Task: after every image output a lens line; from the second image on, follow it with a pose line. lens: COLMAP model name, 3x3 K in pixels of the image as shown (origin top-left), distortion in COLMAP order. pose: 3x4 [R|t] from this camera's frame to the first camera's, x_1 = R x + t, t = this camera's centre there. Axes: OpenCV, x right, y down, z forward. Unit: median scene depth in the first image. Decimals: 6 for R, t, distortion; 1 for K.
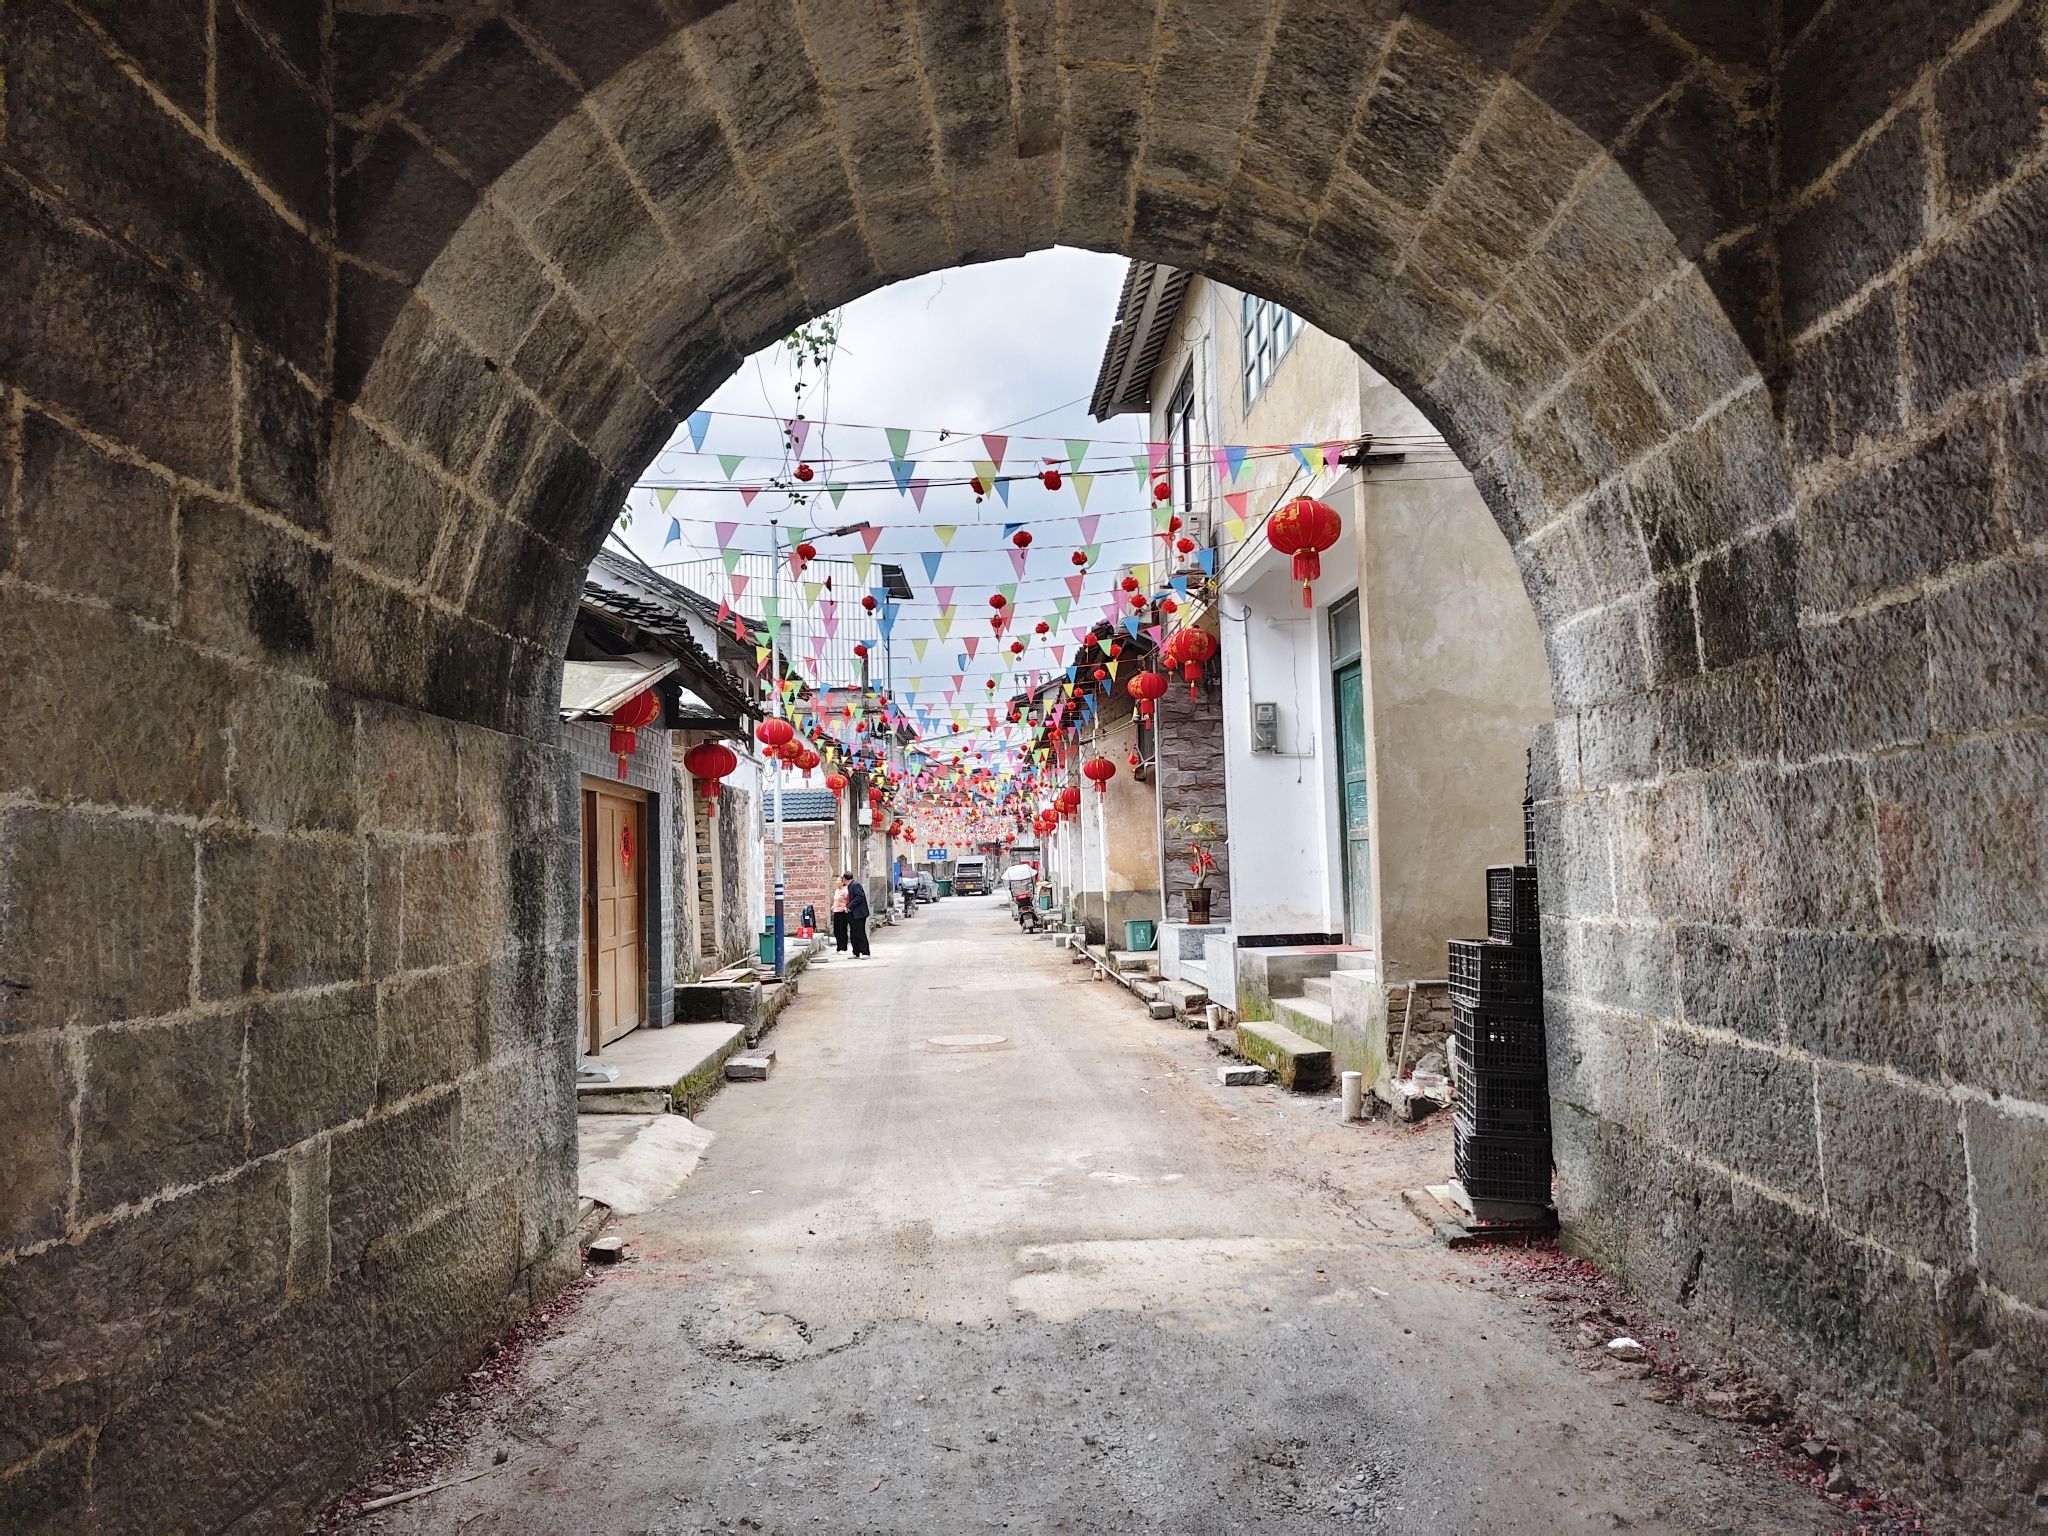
lens RADIAL K [[1369.2, 0, 1028.8], [0, 1369.2, 769.3], [0, 0, 1]] dist [0.000241, -0.000051]
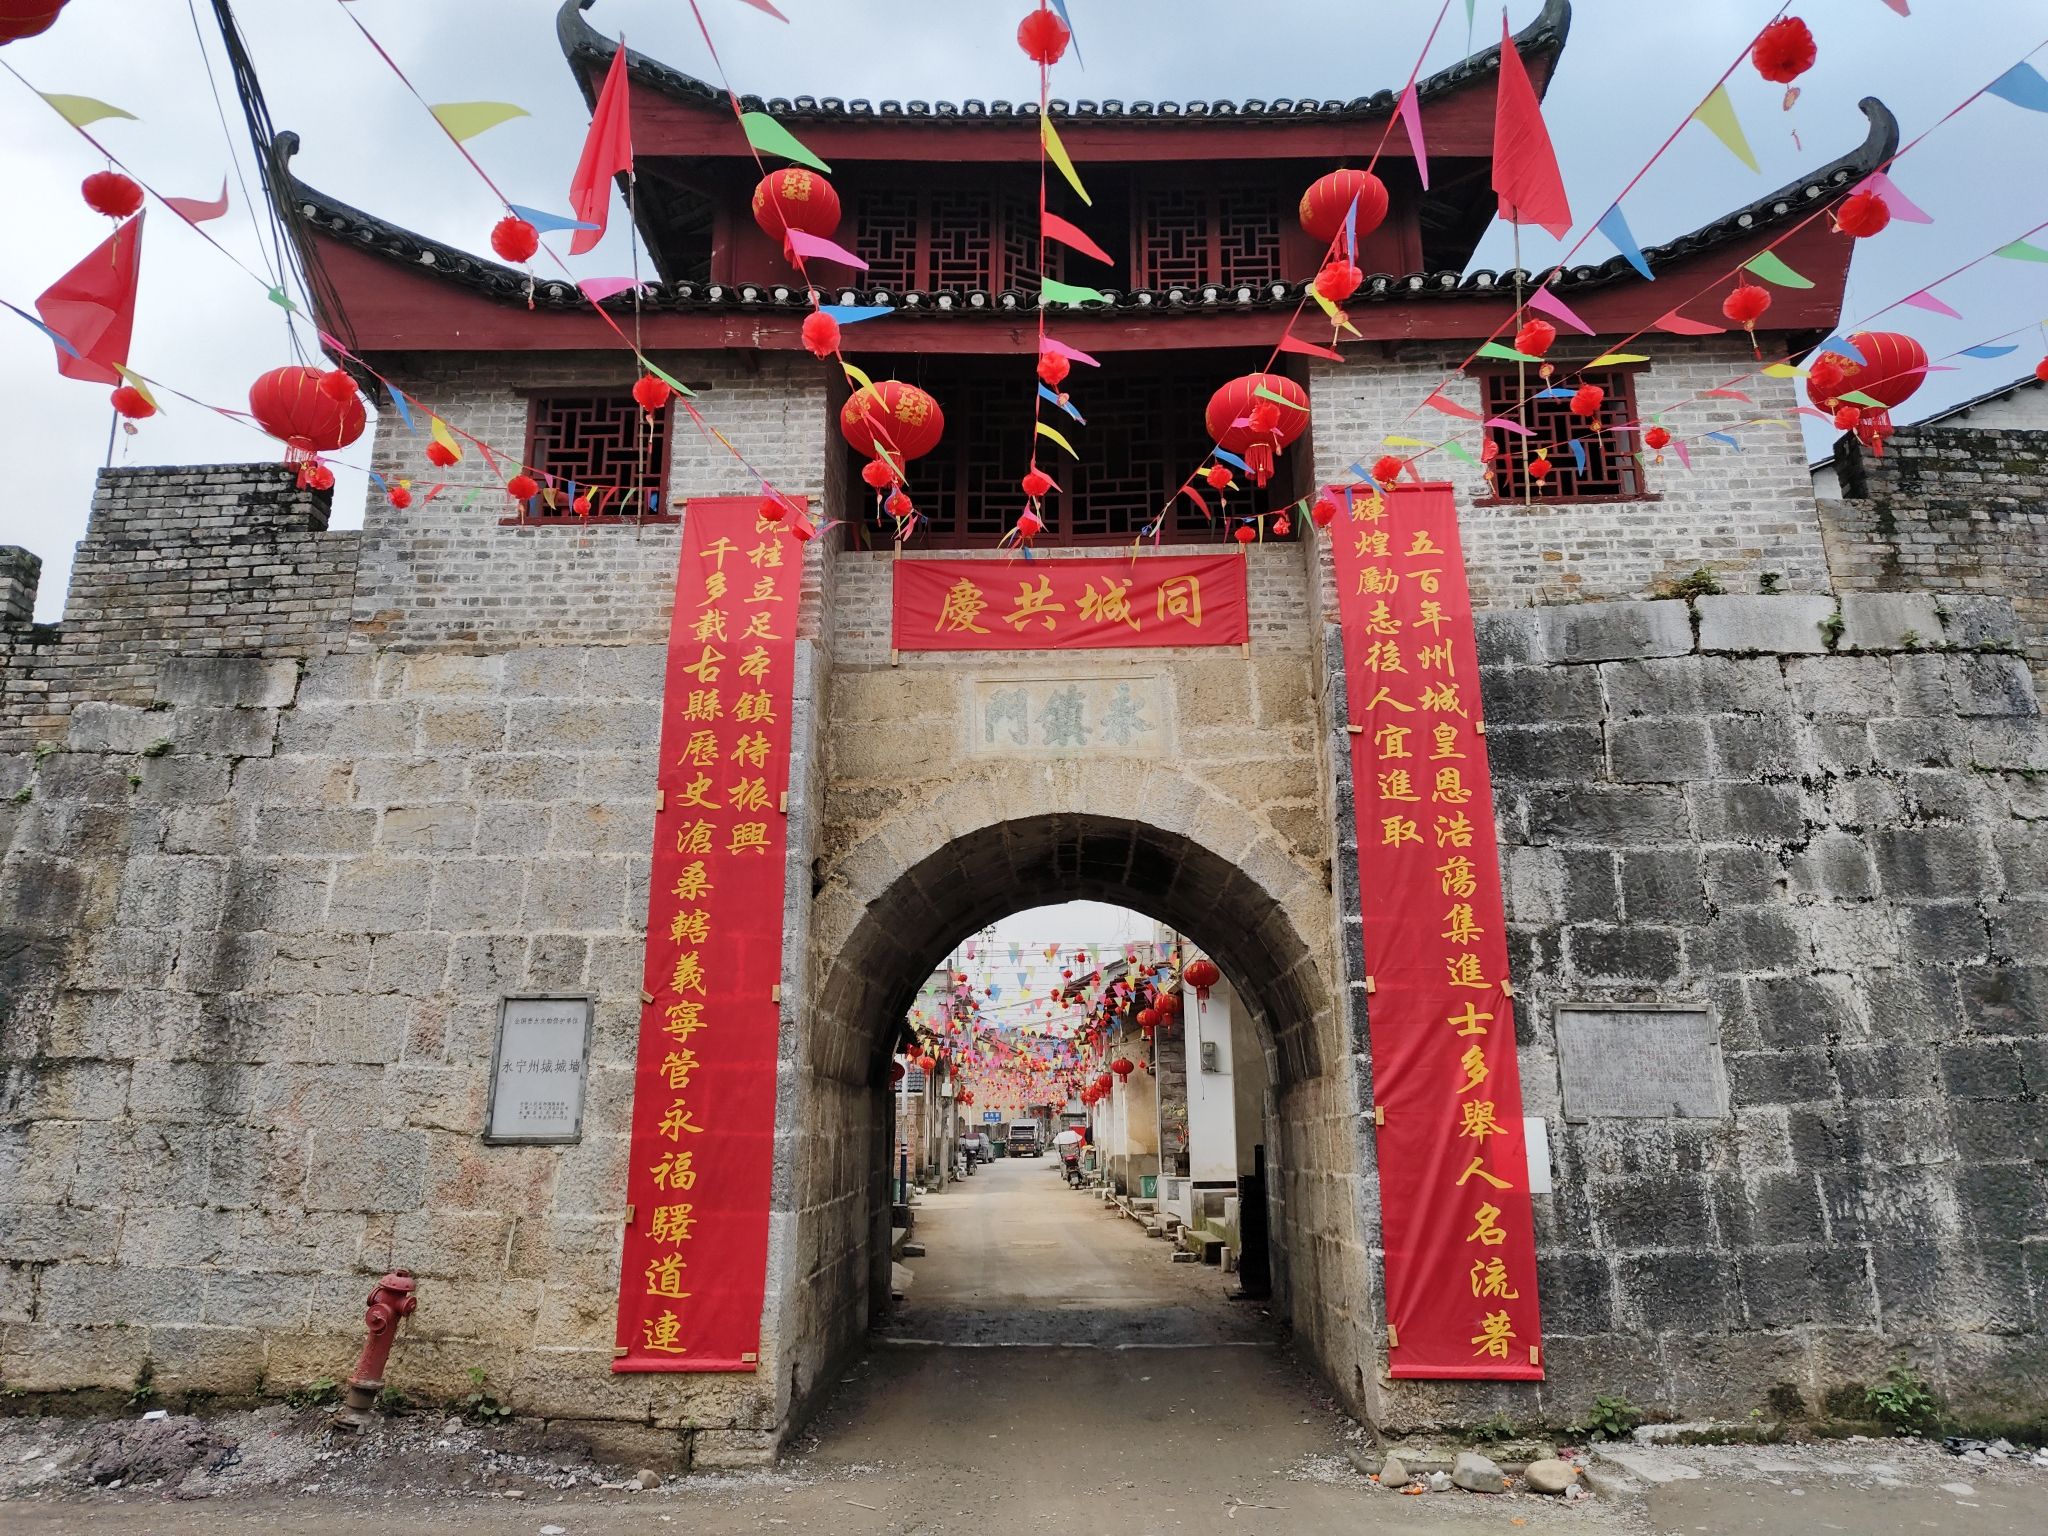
lens RADIAL K [[1351.6, 0, 1034.8], [0, 1351.6, 768.6], [0, 0, 1]] dist [0.040817, 0.002872]
pose [[0.999265, 0.012277, -0.036325, 0.006203], [-0.018869, 0.982155, -0.187125, -0.036188], [0.033379, 0.187673, 0.981664, -0.431786]]
